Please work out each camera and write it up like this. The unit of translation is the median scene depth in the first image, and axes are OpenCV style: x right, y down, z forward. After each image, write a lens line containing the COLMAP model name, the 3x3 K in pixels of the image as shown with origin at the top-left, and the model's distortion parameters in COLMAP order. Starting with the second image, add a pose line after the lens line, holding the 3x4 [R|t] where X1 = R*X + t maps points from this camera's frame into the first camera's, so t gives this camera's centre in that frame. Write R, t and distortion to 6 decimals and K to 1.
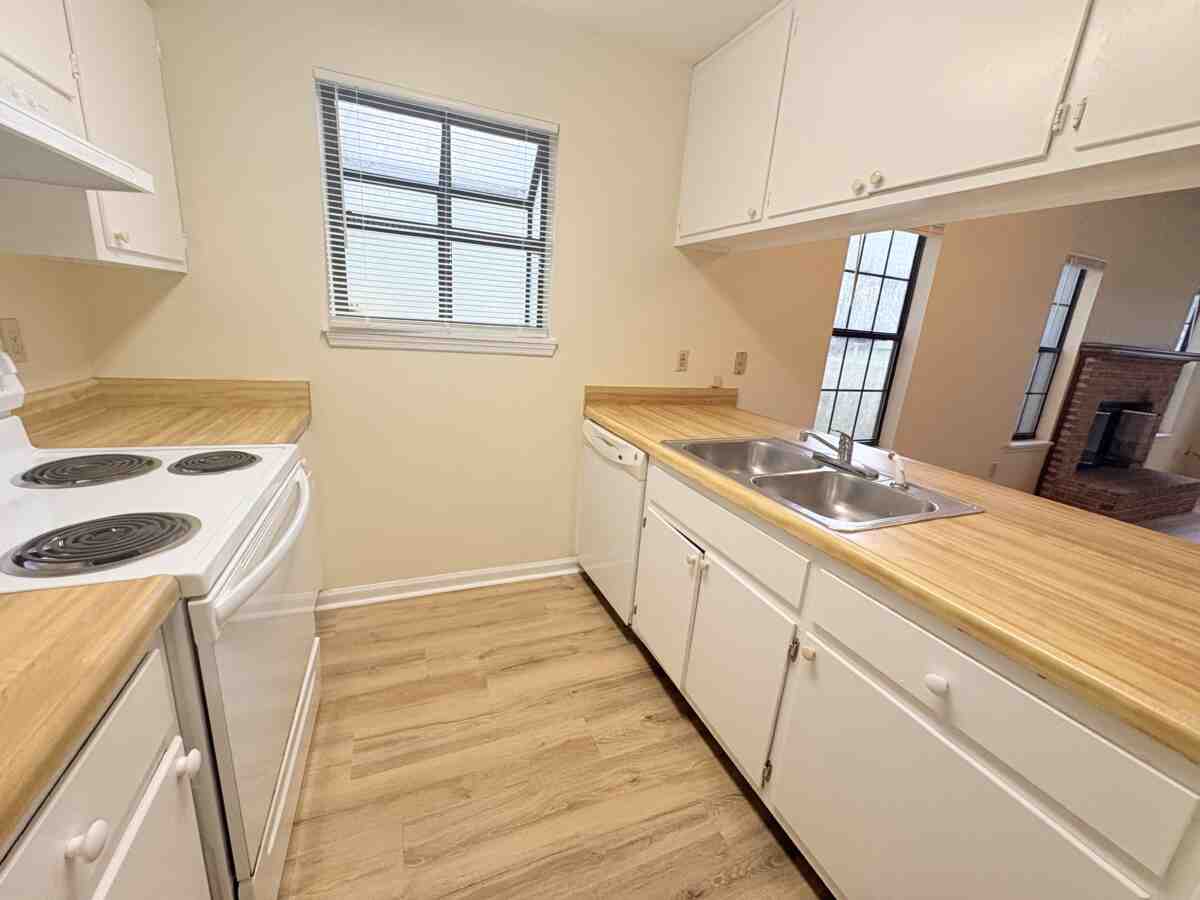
lens RADIAL K [[478.0, 0, 600.0], [0, 478.0, 448.7], [0, 0, 1]] dist [0.000470, 0.000308]
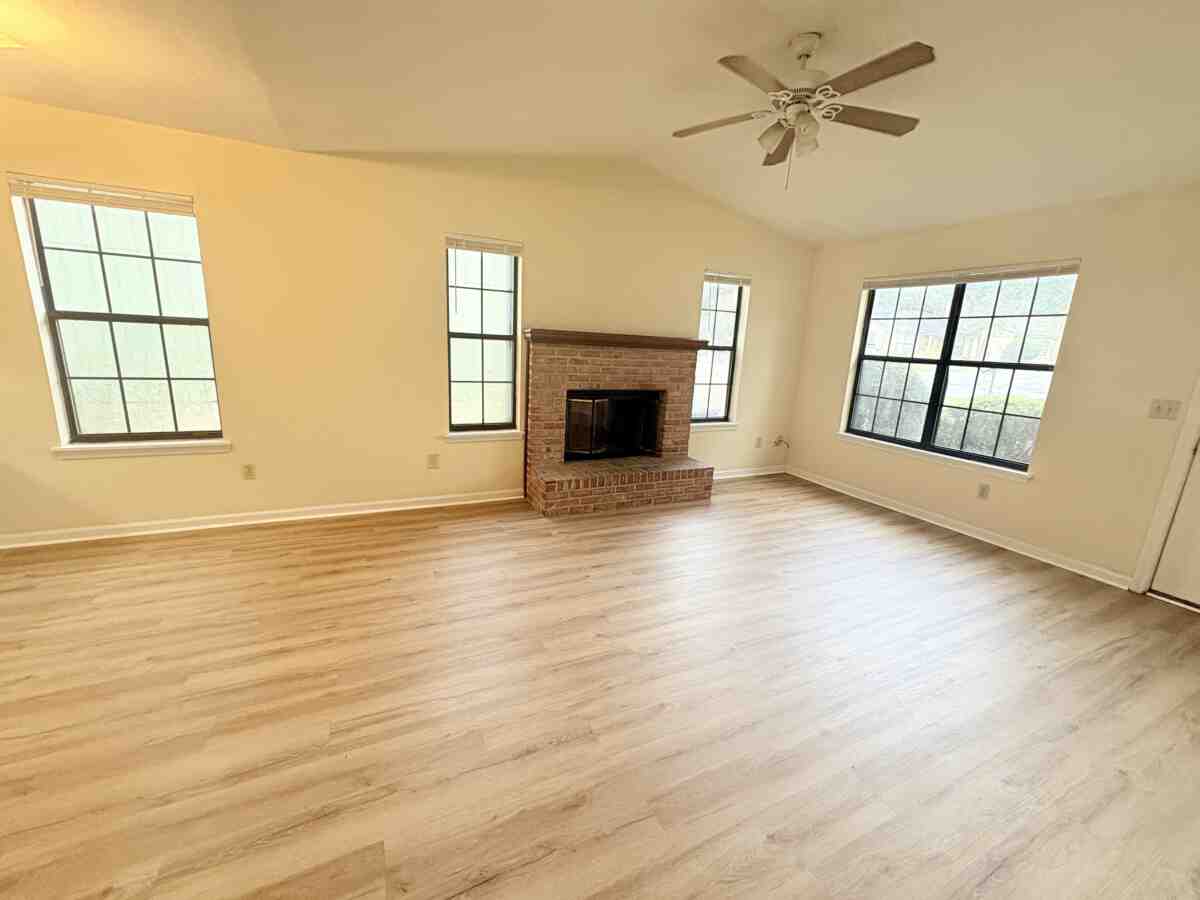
lens RADIAL K [[478.0, 0, 598.3], [0, 478.0, 448.3], [0, 0, 1]] dist [0.000470, 0.000308]
pose [[0.998842, -0.031417, 0.036428, 2.356039], [0.032726, 0.998819, -0.035903, 0.135001], [-0.035257, 0.037053, 0.998691, 0.052292]]
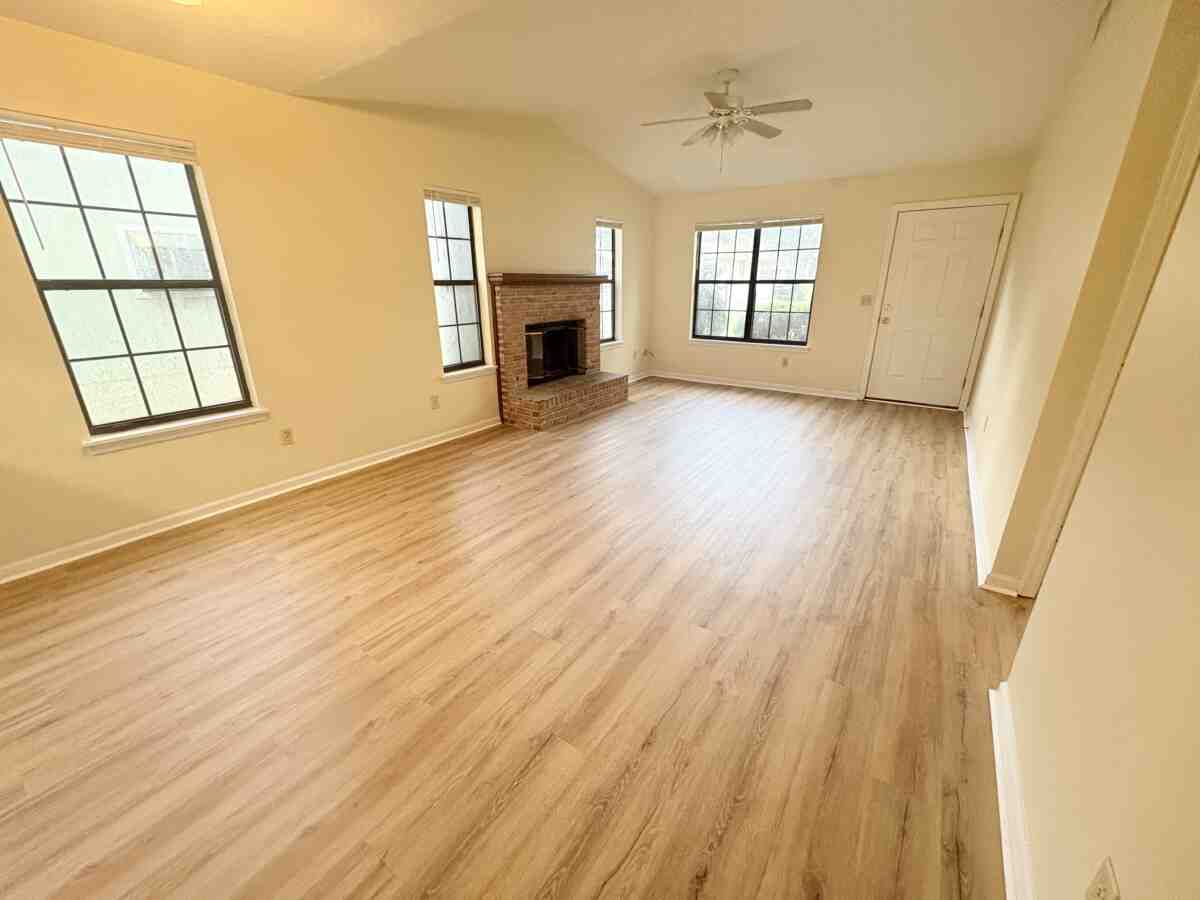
lens RADIAL K [[478.0, 0, 597.9], [0, 478.0, 448.0], [0, 0, 1]] dist [0.000470, 0.000308]
pose [[0.845112, -0.247682, 0.473751, 1.262570], [0.202279, 0.968462, 0.145482, 0.131324], [-0.494843, -0.027119, 0.868559, -0.217276]]
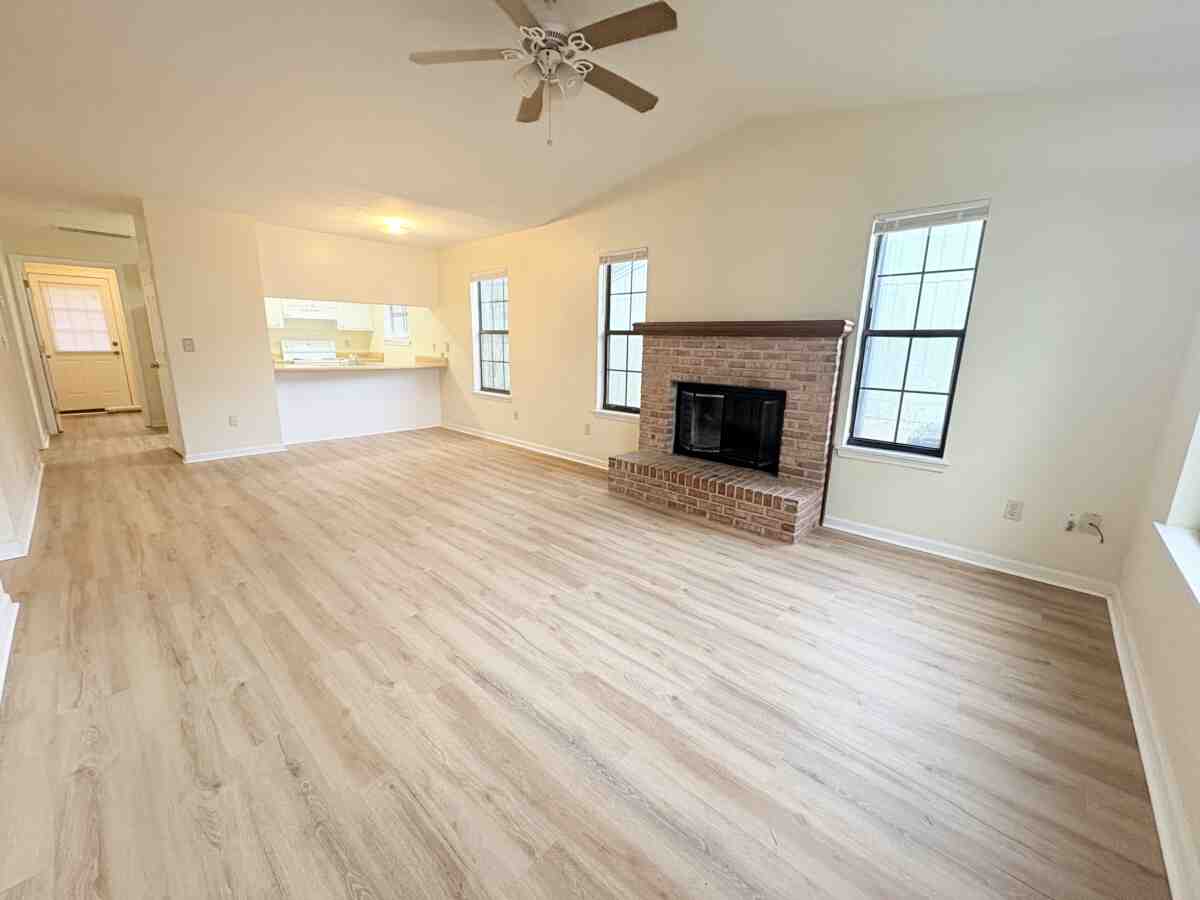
lens RADIAL K [[478.0, 0, 601.8], [0, 478.0, 447.8], [0, 0, 1]] dist [0.000470, 0.000308]
pose [[0.411868, 0.141120, -0.900250, 4.186268], [-0.214306, 0.975227, 0.054827, 0.035764], [0.885685, 0.170348, 0.431907, 1.032530]]
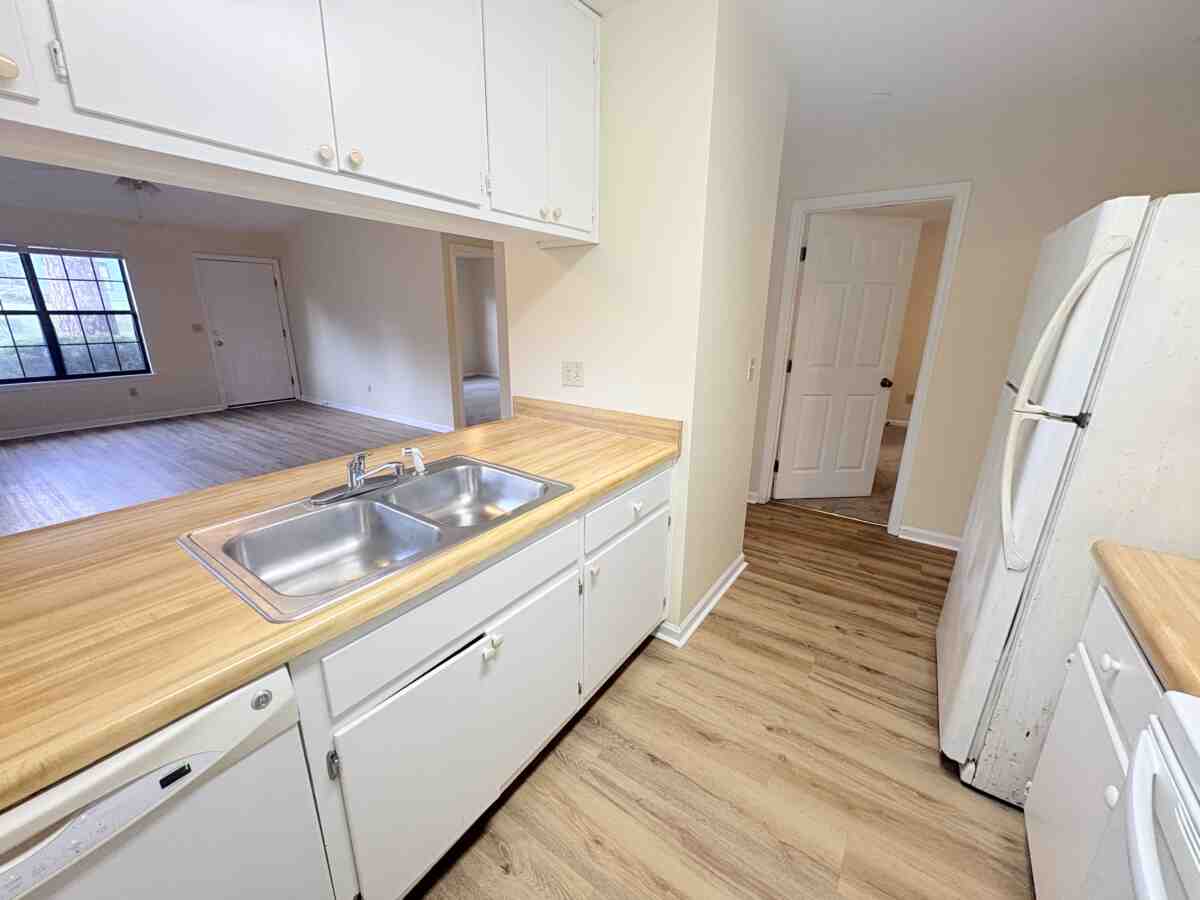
lens RADIAL K [[478.0, 0, 600.0], [0, 478.0, 447.9], [0, 0, 1]] dist [0.000470, 0.000308]
pose [[-0.526981, -0.308347, 0.791968, -0.328476], [0.173395, 0.873253, 0.455372, -0.301394], [-0.832001, 0.377295, -0.406722, 0.827232]]
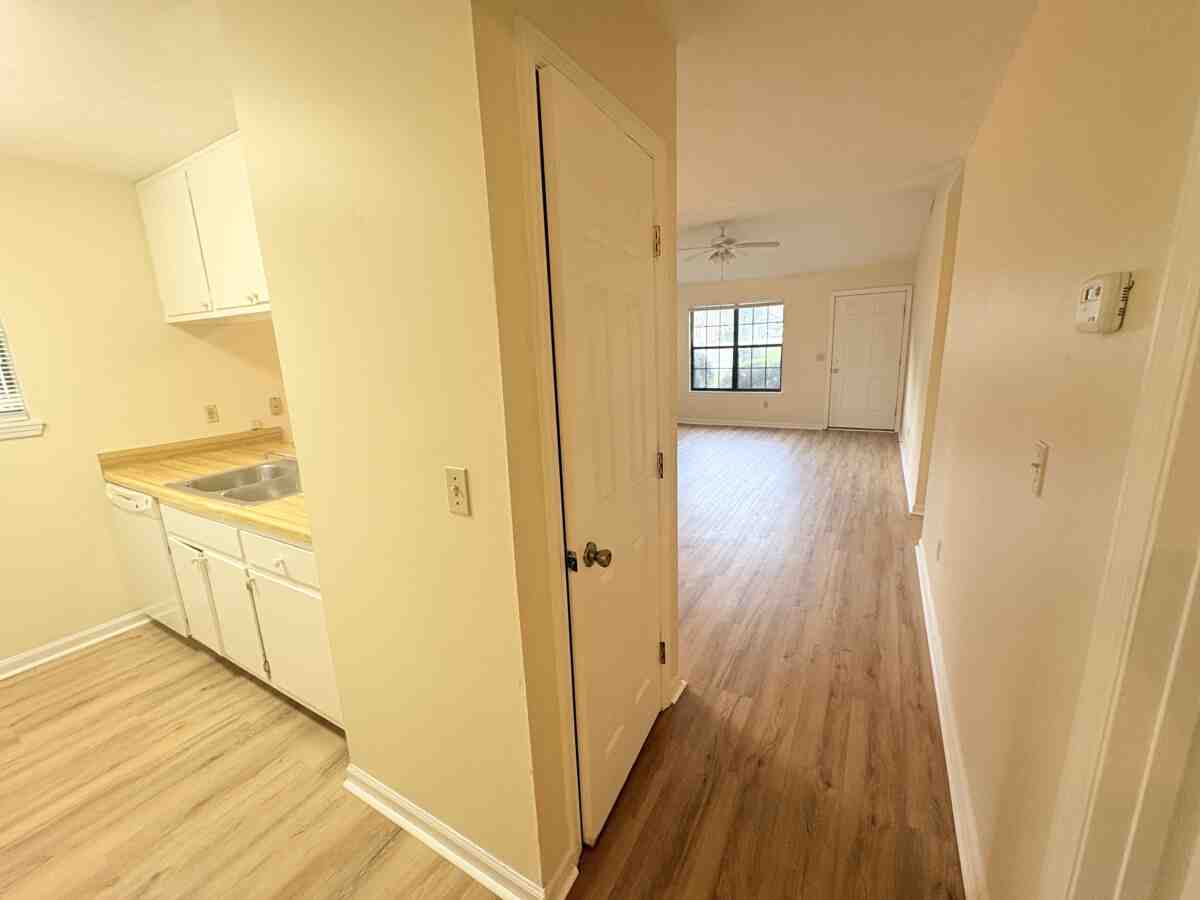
lens RADIAL K [[478.0, 0, 598.0], [0, 478.0, 448.8], [0, 0, 1]] dist [0.000470, 0.000308]
pose [[0.795397, -0.230299, 0.560630, 0.336600], [0.251506, 0.967012, 0.040409, 0.125846], [-0.551442, 0.108861, 0.827080, -0.677073]]
